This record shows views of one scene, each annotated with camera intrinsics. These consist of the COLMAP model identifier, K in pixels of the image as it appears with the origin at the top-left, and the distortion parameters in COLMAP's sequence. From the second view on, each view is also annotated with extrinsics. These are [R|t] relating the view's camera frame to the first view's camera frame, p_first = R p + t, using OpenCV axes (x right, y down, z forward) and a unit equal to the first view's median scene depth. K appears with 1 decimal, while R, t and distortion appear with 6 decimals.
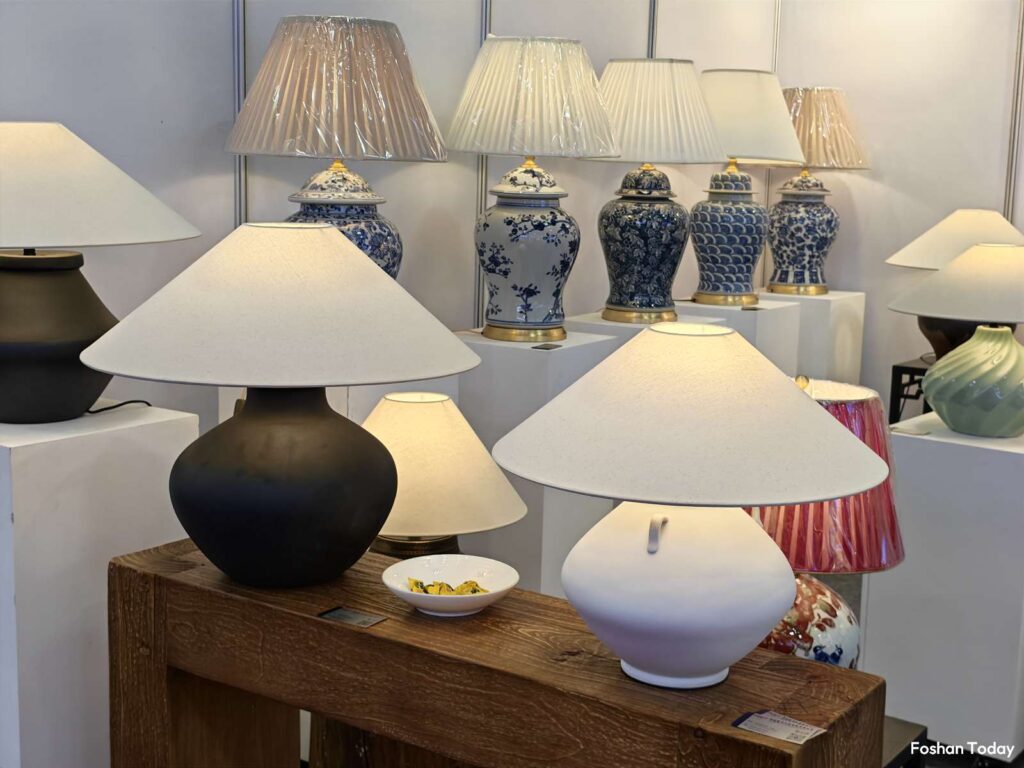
lens RADIAL K [[1444.2, 0, 512.0], [0, 1444.2, 384.0], [0, 0, 1]] dist [0.101873, -0.053695]
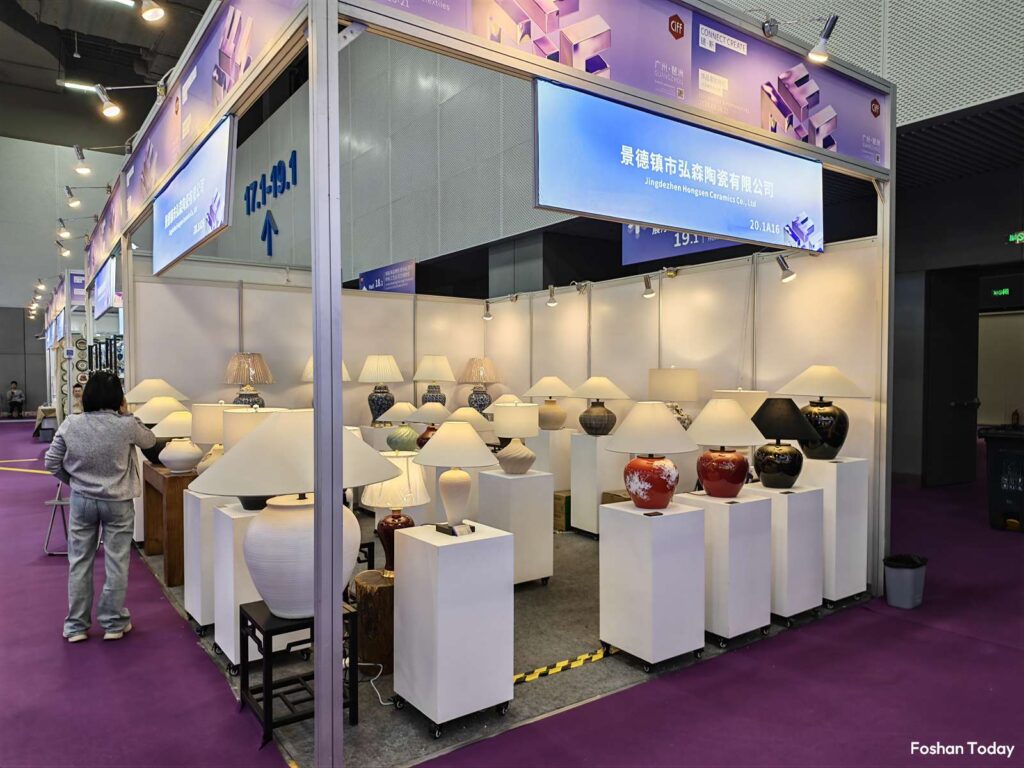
lens RADIAL K [[706.7, 0, 510.6], [0, 706.7, 403.5], [0, 0, 1]] dist [0.083560, -0.118469]
pose [[0.932879, -0.010873, -0.360026, 1.111159], [-0.033006, 0.992758, -0.115504, 0.098890], [0.358674, 0.119635, 0.925765, -0.544273]]
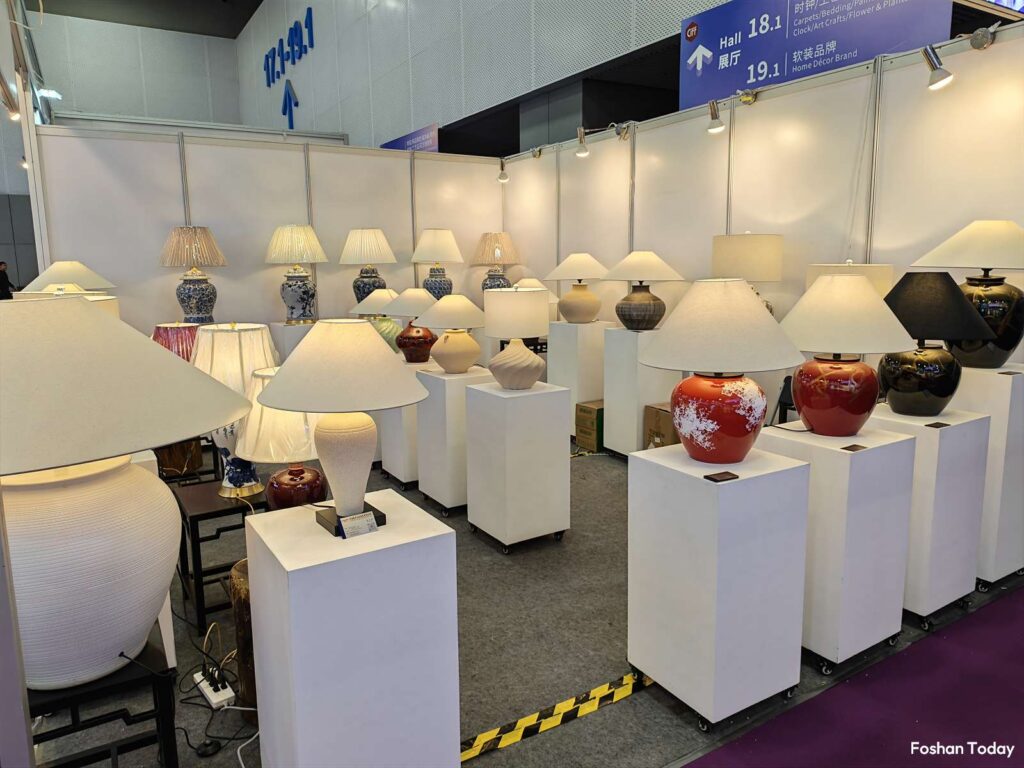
lens RADIAL K [[706.8, 0, 512.0], [0, 706.8, 384.0], [0, 0, 1]] dist [0.080357, -0.120800]
pose [[0.905367, 0.033810, -0.423281, 1.033325], [-0.030139, 0.999428, 0.015366, 0.057883], [0.423558, -0.001154, 0.905868, -0.162040]]
